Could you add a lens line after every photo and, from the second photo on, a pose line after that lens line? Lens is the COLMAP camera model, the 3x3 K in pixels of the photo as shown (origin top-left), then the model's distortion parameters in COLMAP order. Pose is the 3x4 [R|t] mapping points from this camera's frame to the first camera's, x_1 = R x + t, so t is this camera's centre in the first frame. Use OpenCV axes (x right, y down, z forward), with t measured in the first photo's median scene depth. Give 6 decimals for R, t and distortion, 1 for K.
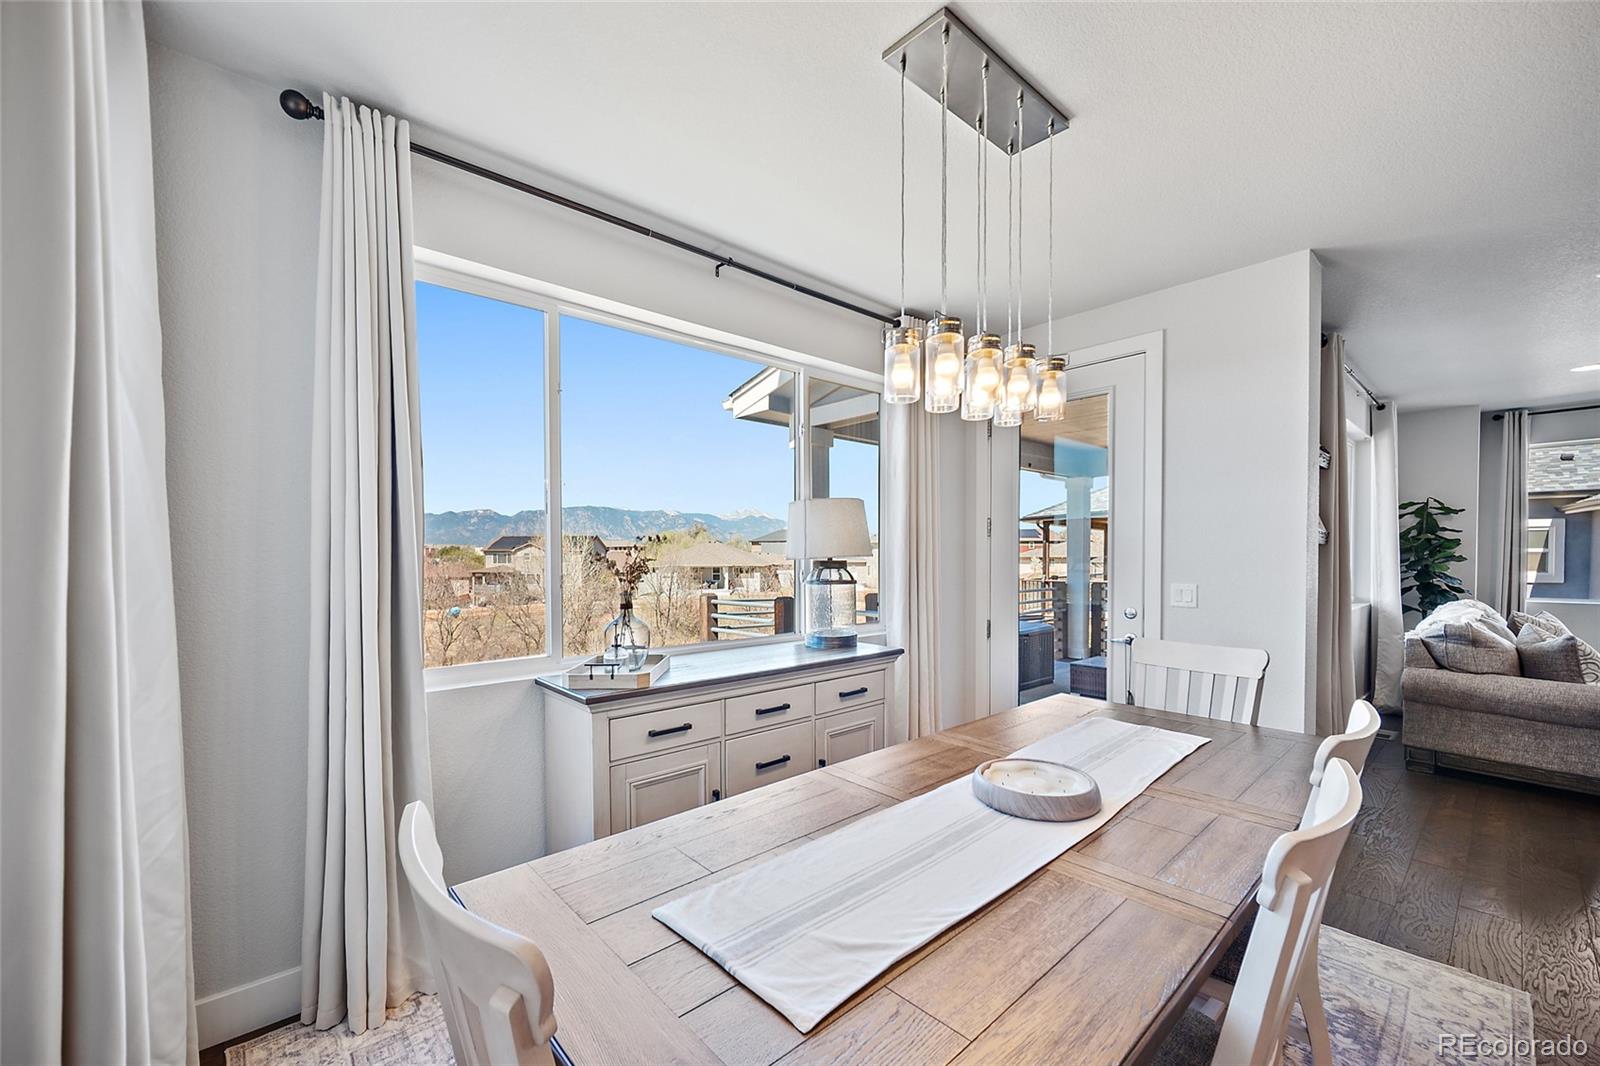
lens RADIAL K [[629.3, 0, 802.1], [0, 629.3, 573.6], [0, 0, 1]] dist [0.016515, 0.000285]
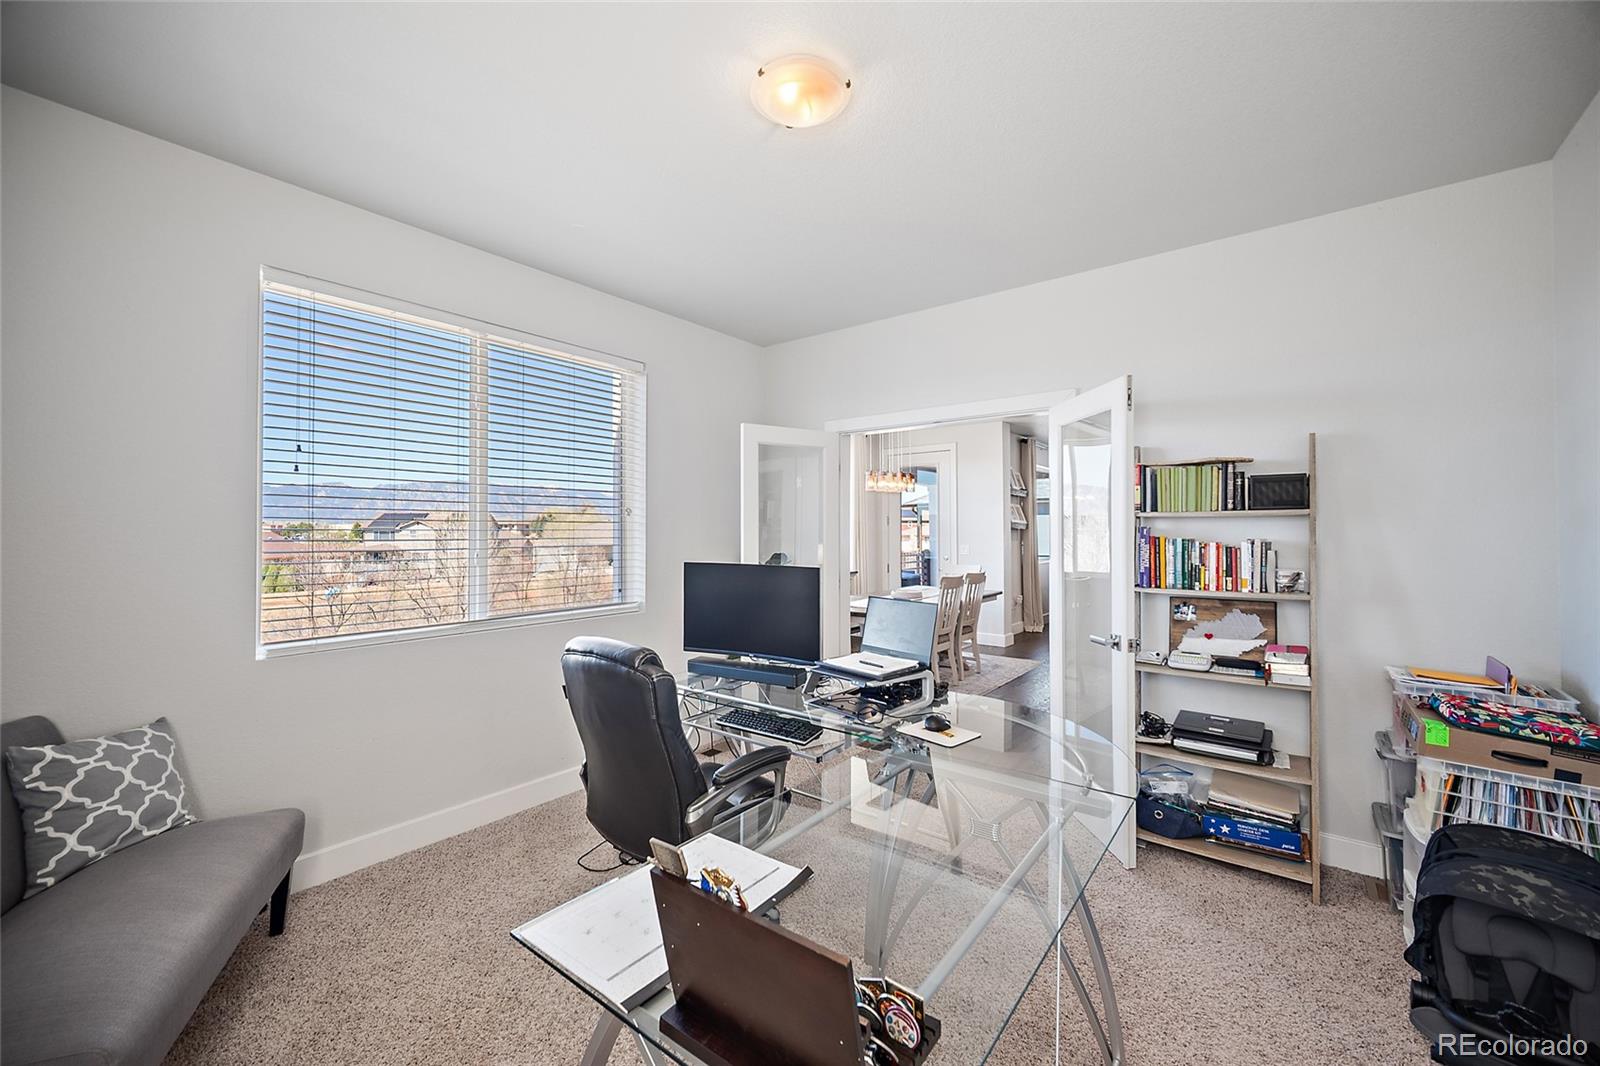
lens RADIAL K [[629.3, 0, 799.5], [0, 629.3, 533.5], [0, 0, 1]] dist [0.016515, 0.000285]
pose [[0.985267, -0.000032, 0.171025, -0.209293], [0.004822, 0.999608, -0.027589, 0.015723], [-0.170957, 0.028007, 0.984880, -0.603941]]
